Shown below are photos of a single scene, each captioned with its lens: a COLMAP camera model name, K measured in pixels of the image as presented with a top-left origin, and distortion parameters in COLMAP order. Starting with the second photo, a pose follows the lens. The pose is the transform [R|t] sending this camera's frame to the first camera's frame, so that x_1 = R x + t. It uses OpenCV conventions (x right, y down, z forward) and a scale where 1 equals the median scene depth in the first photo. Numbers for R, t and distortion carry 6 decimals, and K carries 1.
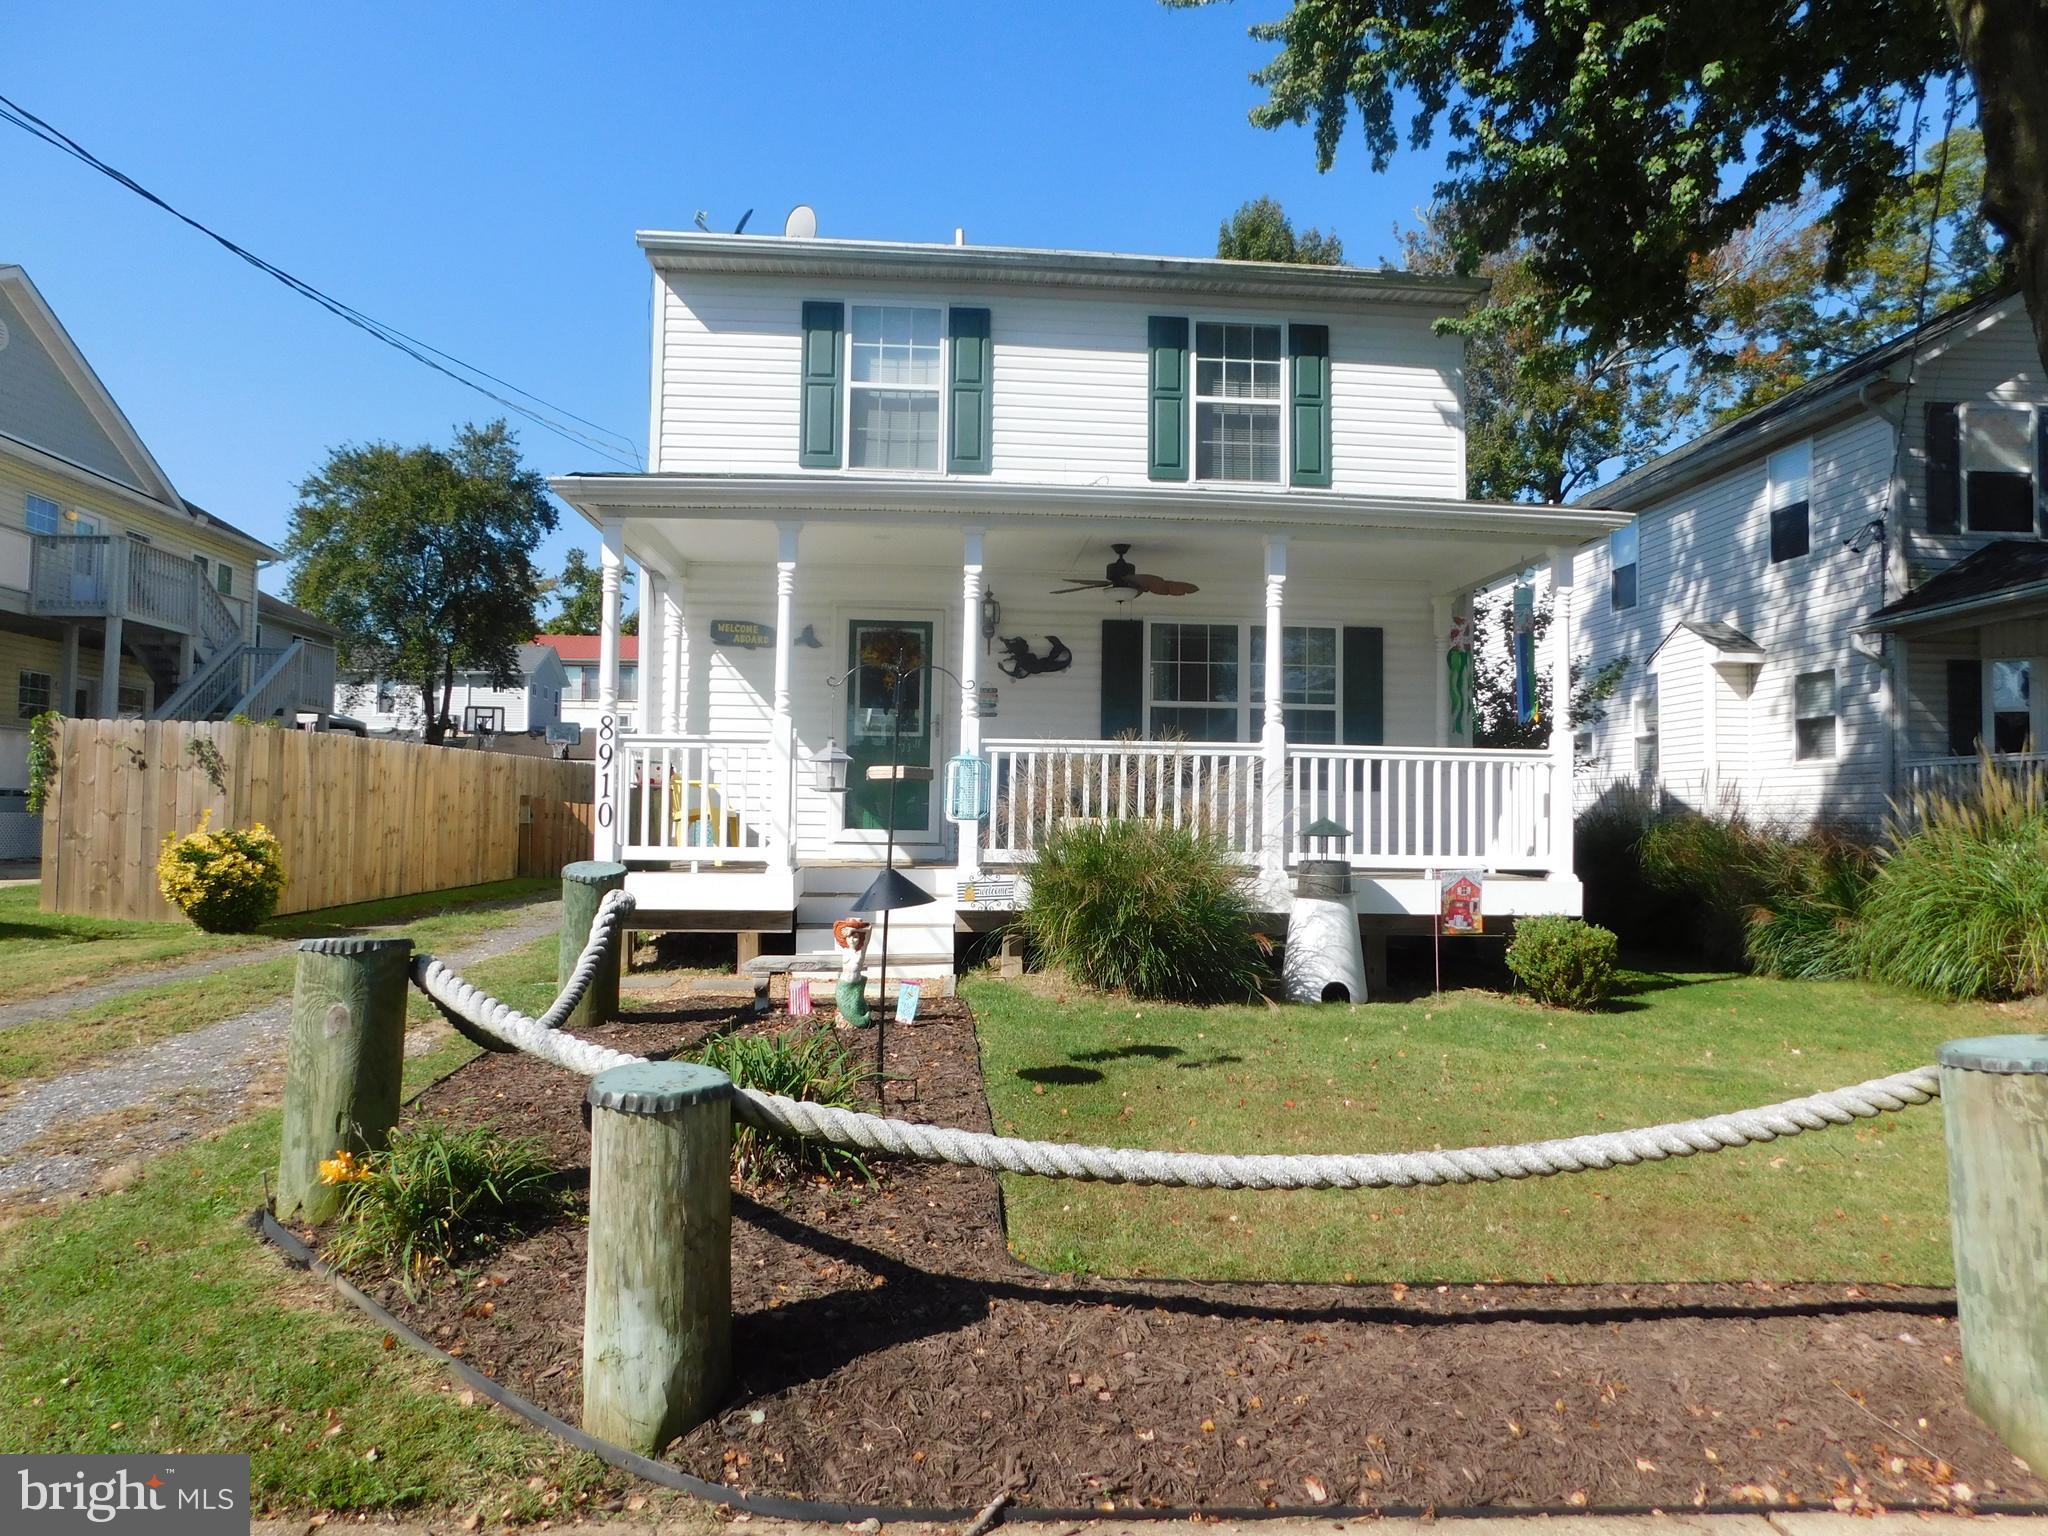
lens RADIAL K [[1336.7, 0, 976.8], [0, 1336.7, 919.4], [0, 0, 1]] dist [-0.053826, 0.024718]
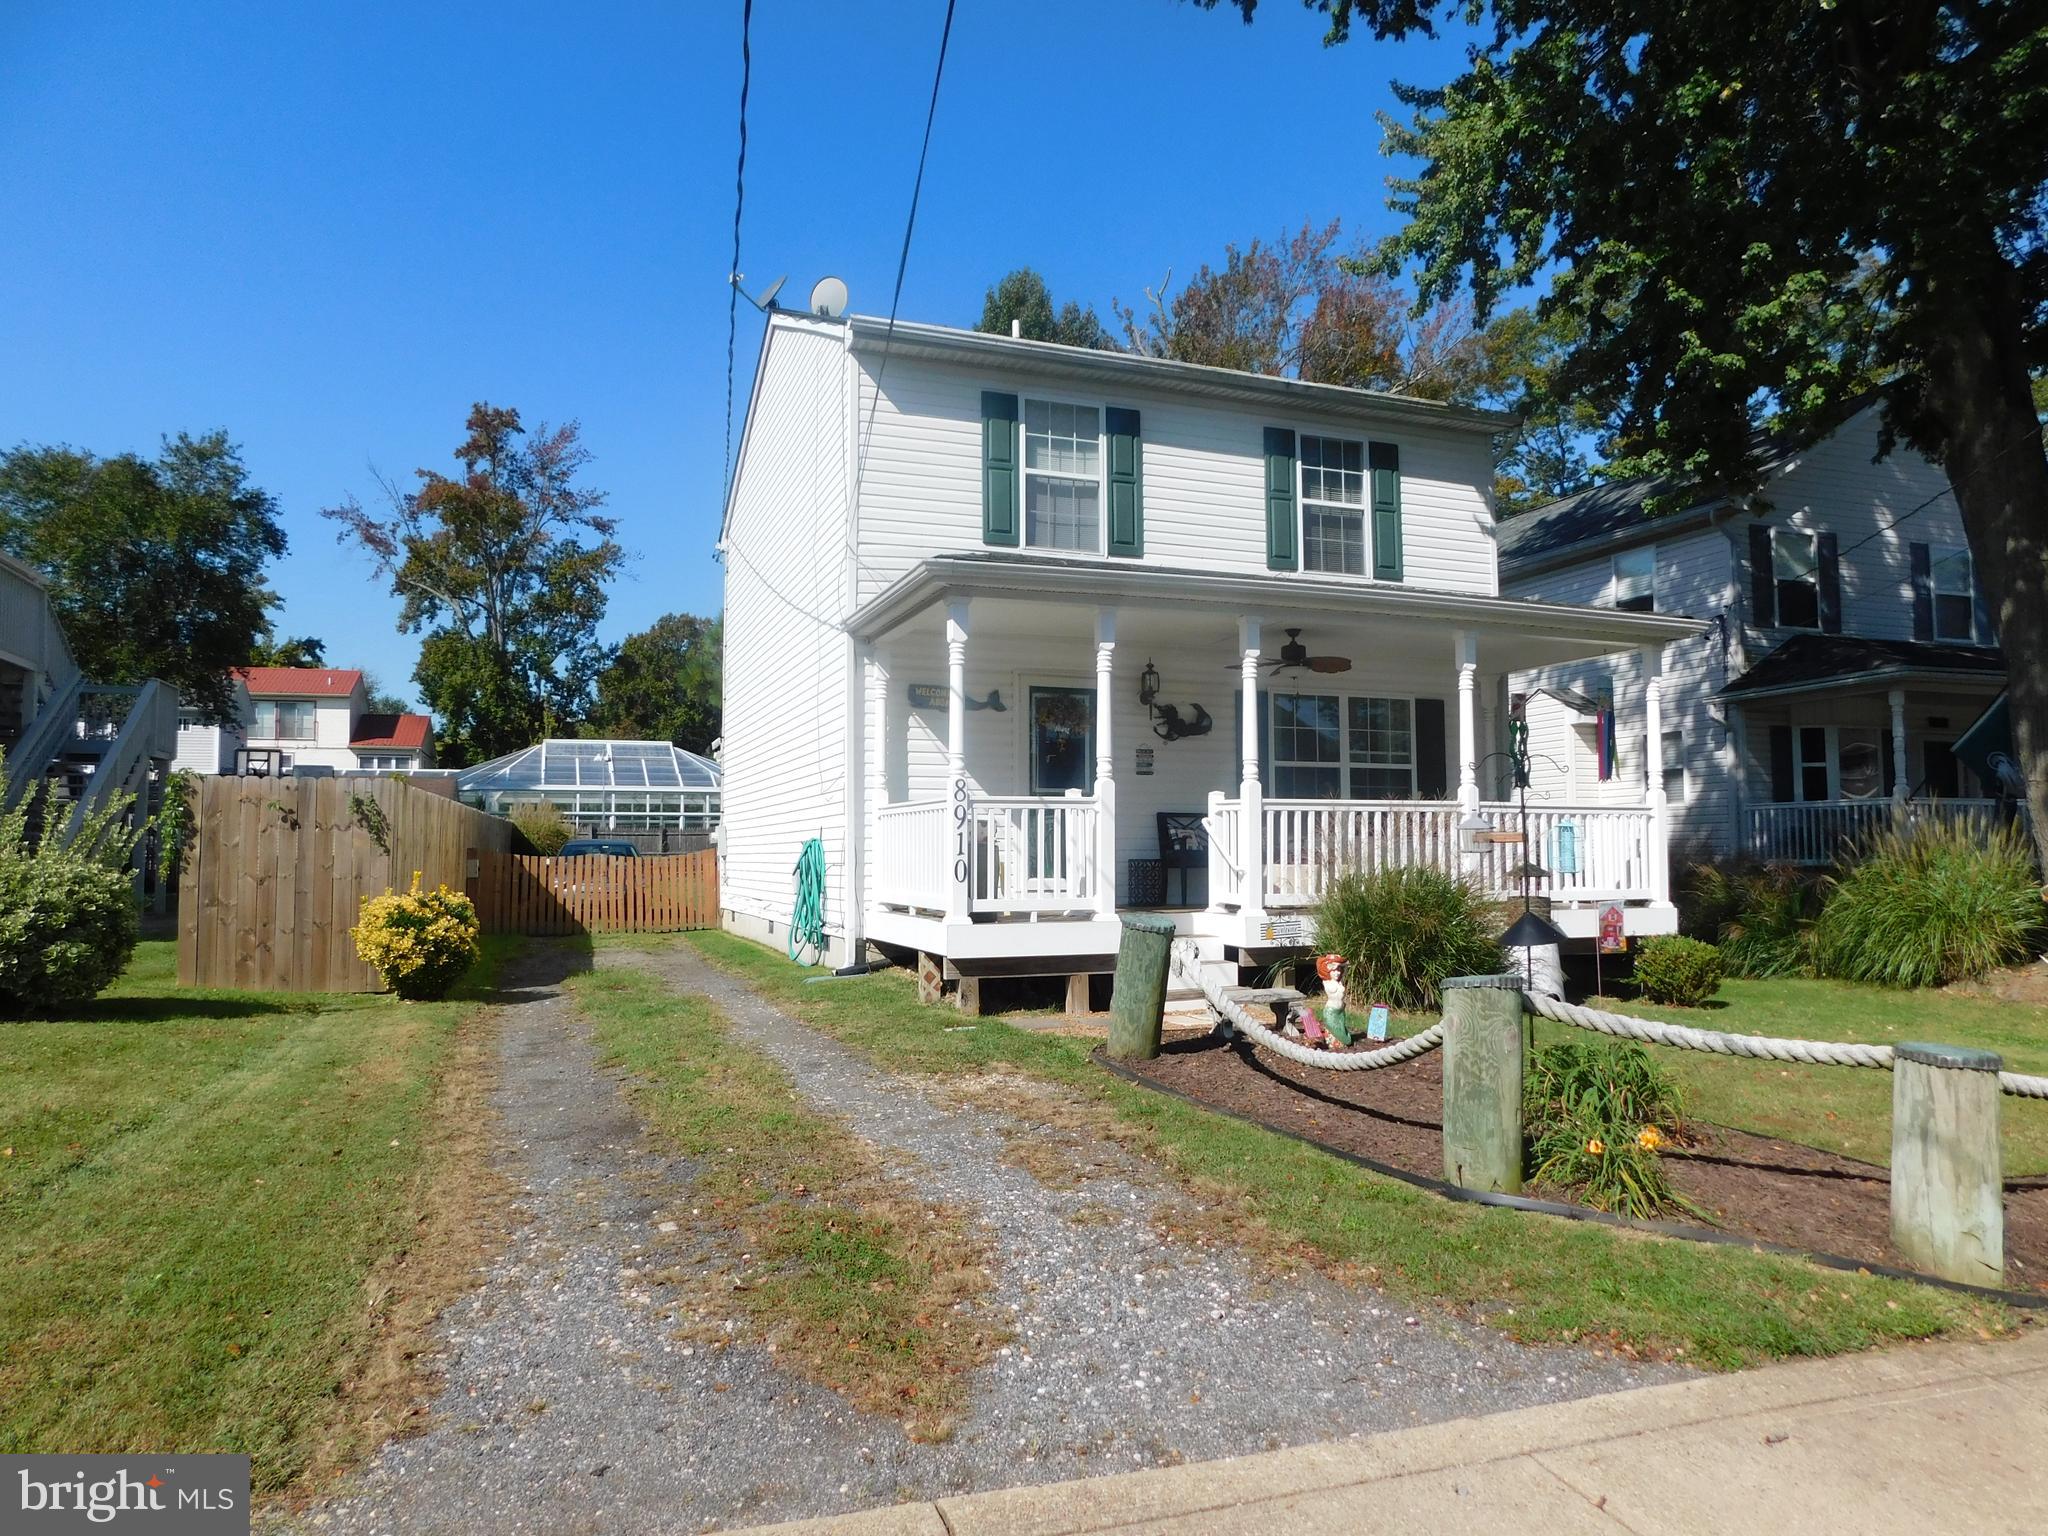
lens RADIAL K [[1336.7, 0, 1025.8], [0, 1336.7, 939.1], [0, 0, 1]] dist [-0.053826, 0.024718]
pose [[0.960947, -0.034131, 0.274621, -0.396535], [0.037813, 0.999252, -0.008123, -0.009346], [-0.274138, 0.018190, 0.961518, -0.042717]]
